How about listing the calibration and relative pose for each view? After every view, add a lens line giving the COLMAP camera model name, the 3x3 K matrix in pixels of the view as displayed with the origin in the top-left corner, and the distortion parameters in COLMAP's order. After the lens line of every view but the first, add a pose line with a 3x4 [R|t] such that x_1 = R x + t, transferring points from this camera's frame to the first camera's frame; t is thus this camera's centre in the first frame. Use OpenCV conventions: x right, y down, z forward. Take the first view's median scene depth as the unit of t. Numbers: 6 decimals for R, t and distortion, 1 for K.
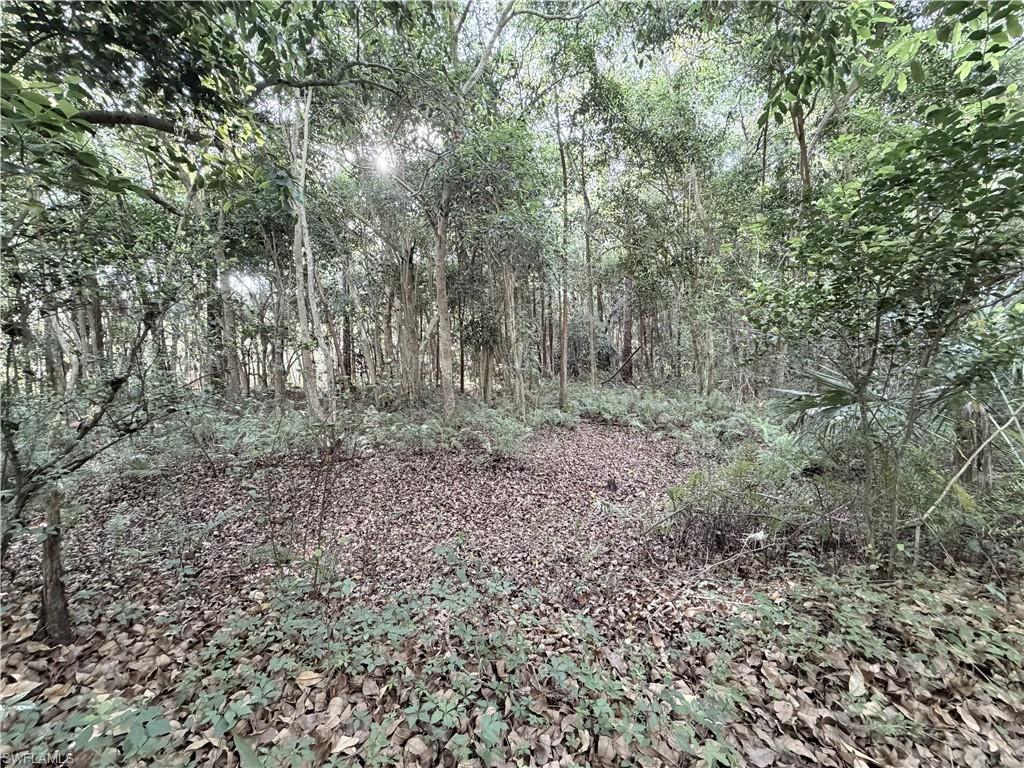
lens RADIAL K [[409.0, 0, 510.2], [0, 409.0, 383.6], [0, 0, 1]] dist [0.000433, -0.000076]
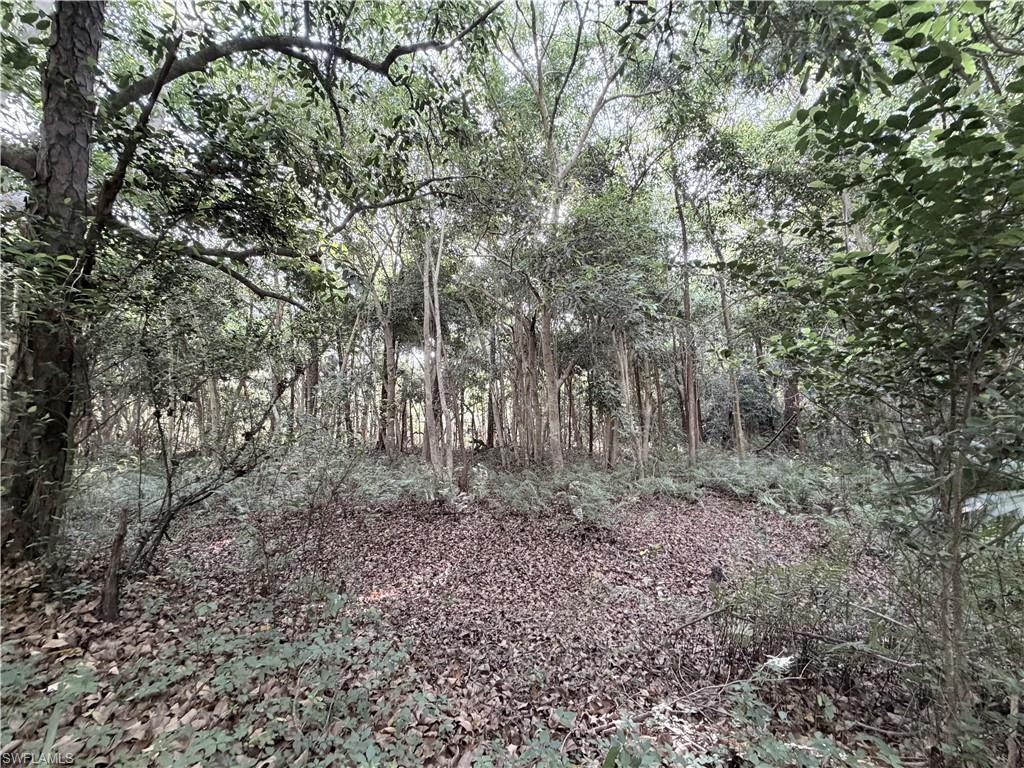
lens RADIAL K [[409.0, 0, 508.9], [0, 409.0, 382.1], [0, 0, 1]] dist [0.000433, -0.000076]
pose [[0.927907, -0.026164, -0.371892, 0.158637], [-0.030797, 0.988745, -0.146404, -0.003251], [0.371537, 0.147302, 0.916658, 0.021015]]
